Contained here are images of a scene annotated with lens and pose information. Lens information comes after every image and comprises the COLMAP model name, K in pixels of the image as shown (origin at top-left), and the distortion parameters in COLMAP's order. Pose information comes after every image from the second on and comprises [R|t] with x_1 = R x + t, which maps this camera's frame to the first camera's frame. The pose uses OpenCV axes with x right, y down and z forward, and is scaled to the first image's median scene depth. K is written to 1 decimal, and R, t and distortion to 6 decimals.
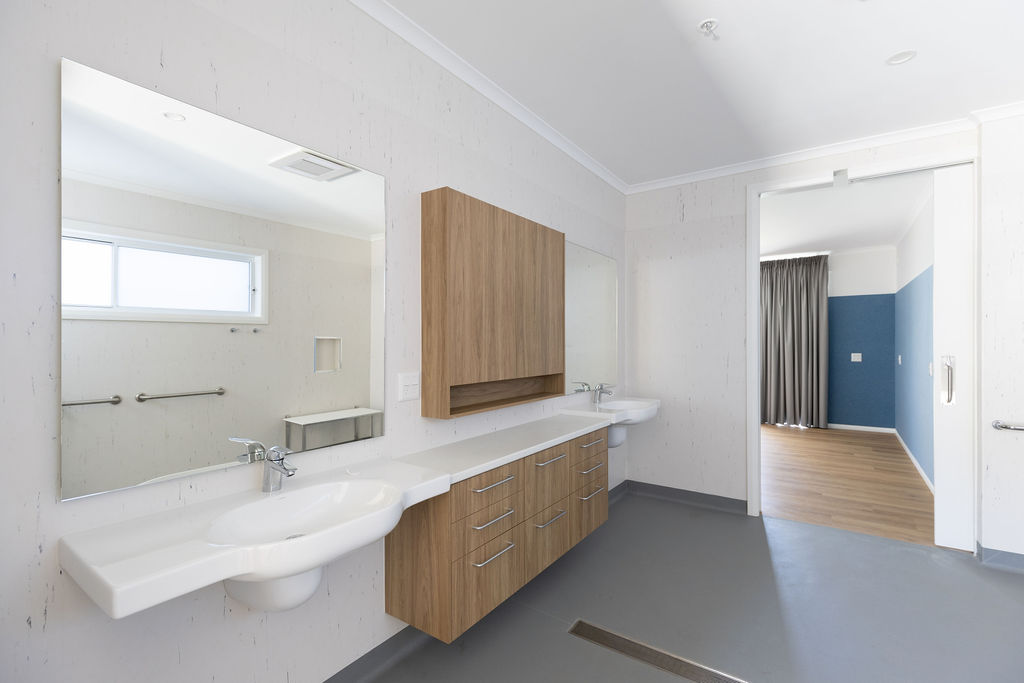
lens RADIAL K [[458.0, 0, 519.1], [0, 458.0, 341.6], [0, 0, 1]] dist [0.000676, 0.000317]
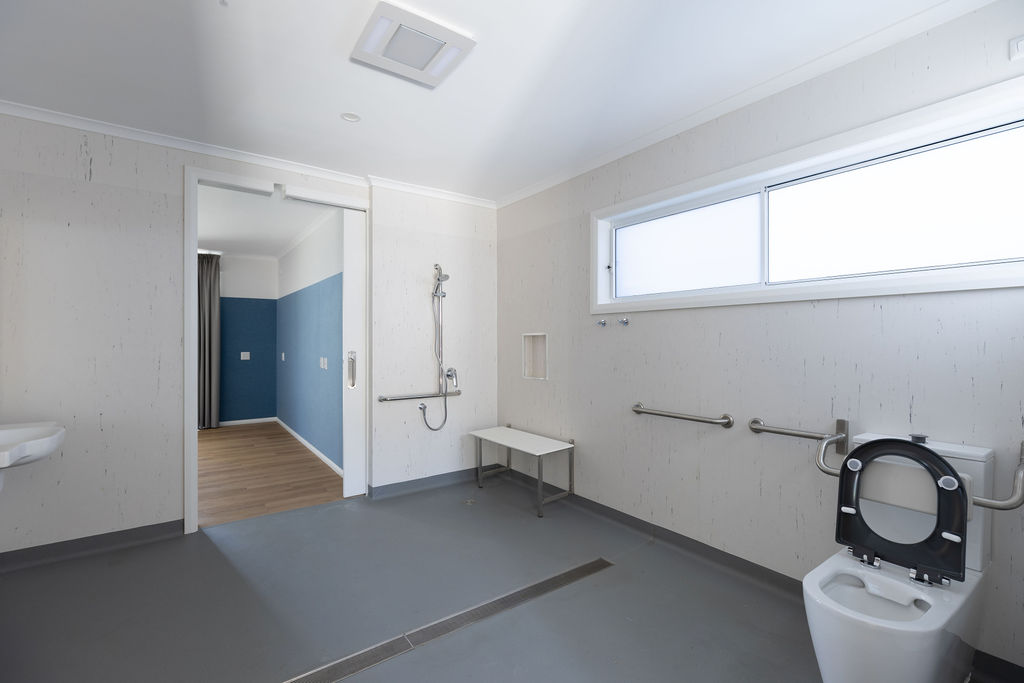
lens RADIAL K [[458.0, 0, 519.1], [0, 458.0, 341.6], [0, 0, 1]] dist [0.000676, 0.000317]
pose [[0.326498, 0.001578, 0.945196, -0.126175], [-0.002909, 0.999996, -0.000664, 0.000545], [-0.945193, -0.002533, 0.326502, 0.087250]]
